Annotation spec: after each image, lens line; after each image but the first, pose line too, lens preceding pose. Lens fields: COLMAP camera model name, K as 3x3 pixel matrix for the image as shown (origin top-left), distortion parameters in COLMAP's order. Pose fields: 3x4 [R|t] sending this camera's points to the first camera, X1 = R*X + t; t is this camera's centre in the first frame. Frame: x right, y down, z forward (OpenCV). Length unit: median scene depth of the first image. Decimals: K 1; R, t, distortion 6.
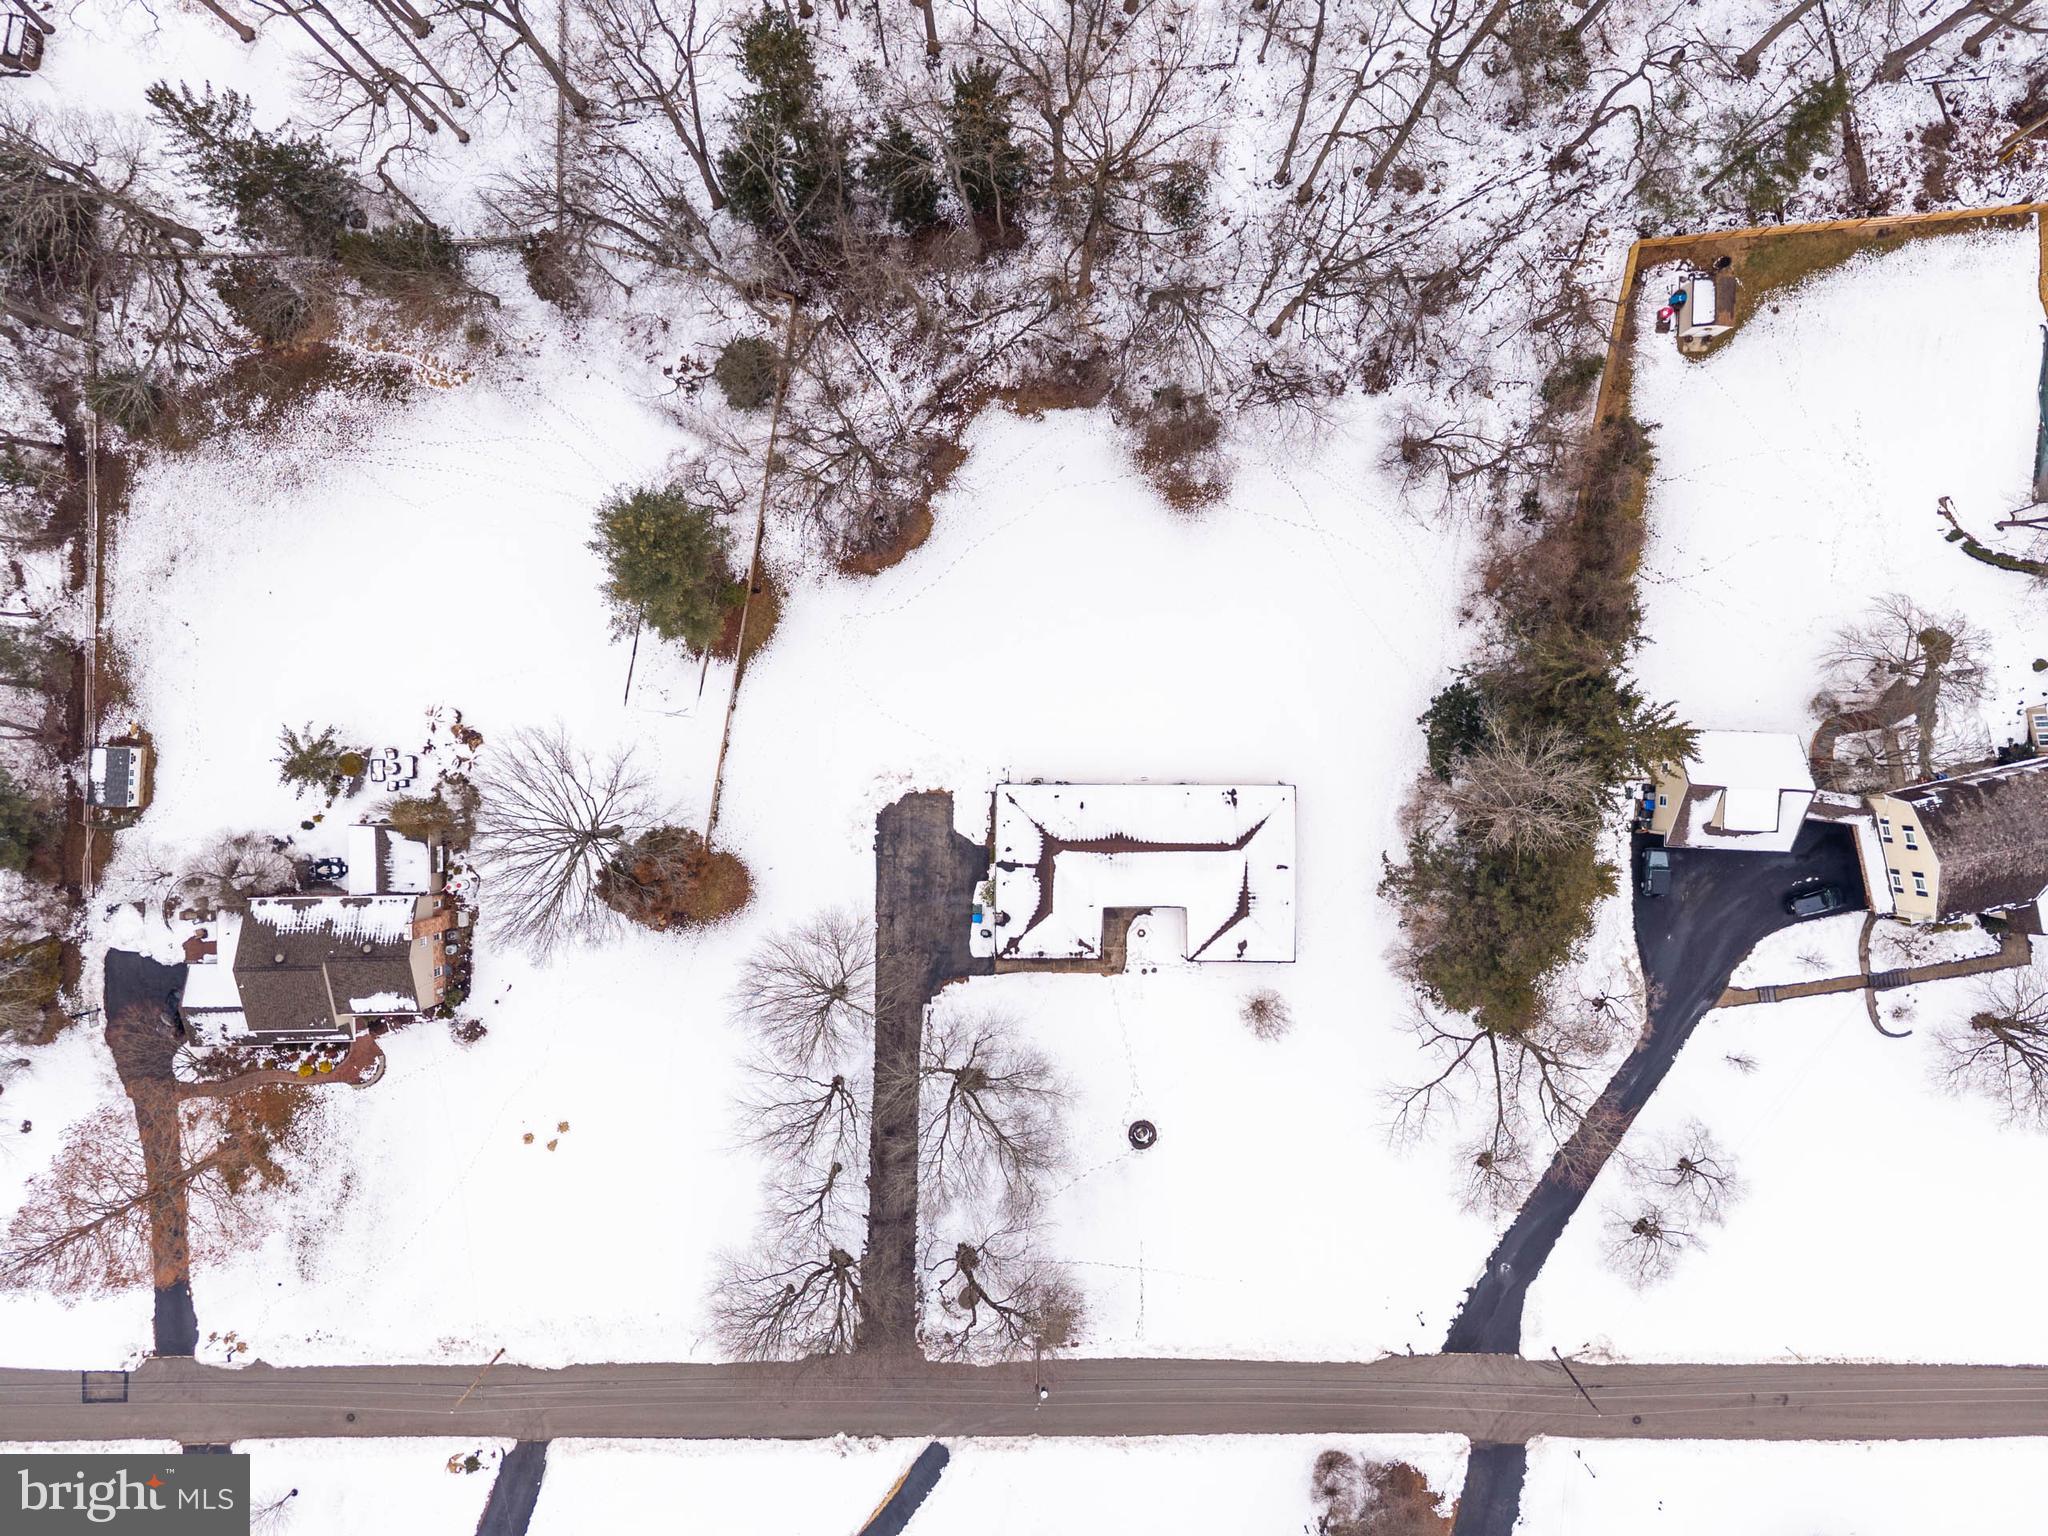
lens RADIAL K [[1357.2, 0, 1015.8], [0, 1357.2, 791.6], [0, 0, 1]] dist [0.069214, -0.073246]
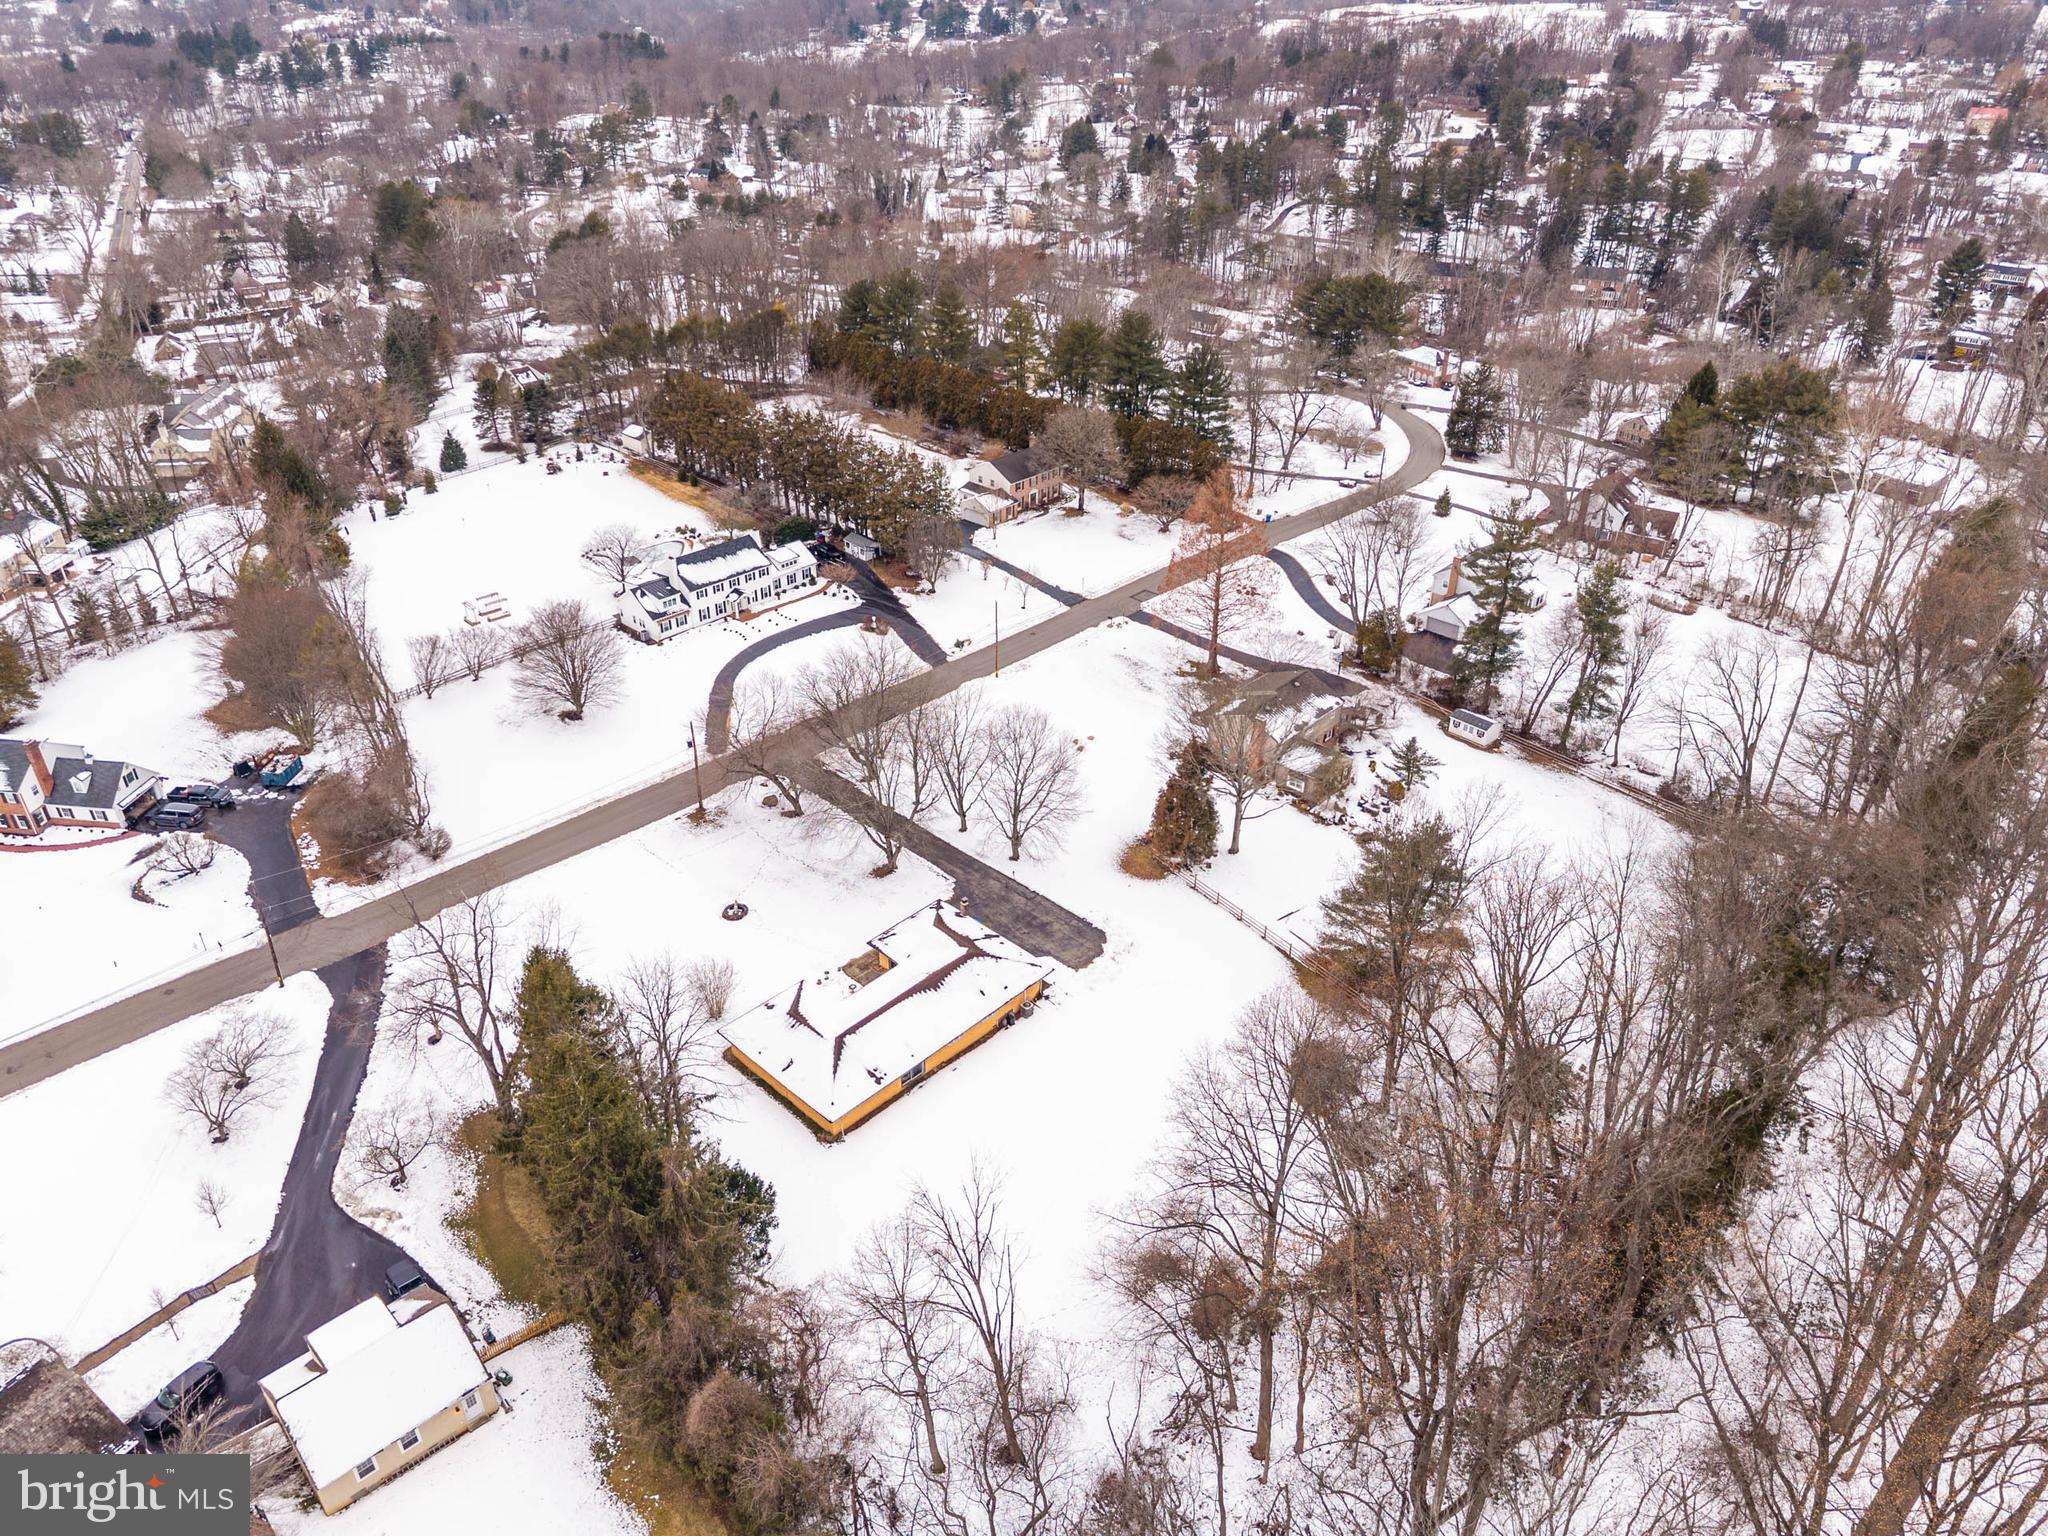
lens RADIAL K [[1357.2, 0, 1015.8], [0, 1357.2, 791.6], [0, 0, 1]] dist [0.069214, -0.073246]
pose [[-0.691809, 0.373705, -0.617854, 0.588870], [-0.721837, -0.380128, 0.578320, -0.525660], [-0.018742, 0.846078, 0.532730, 0.319007]]
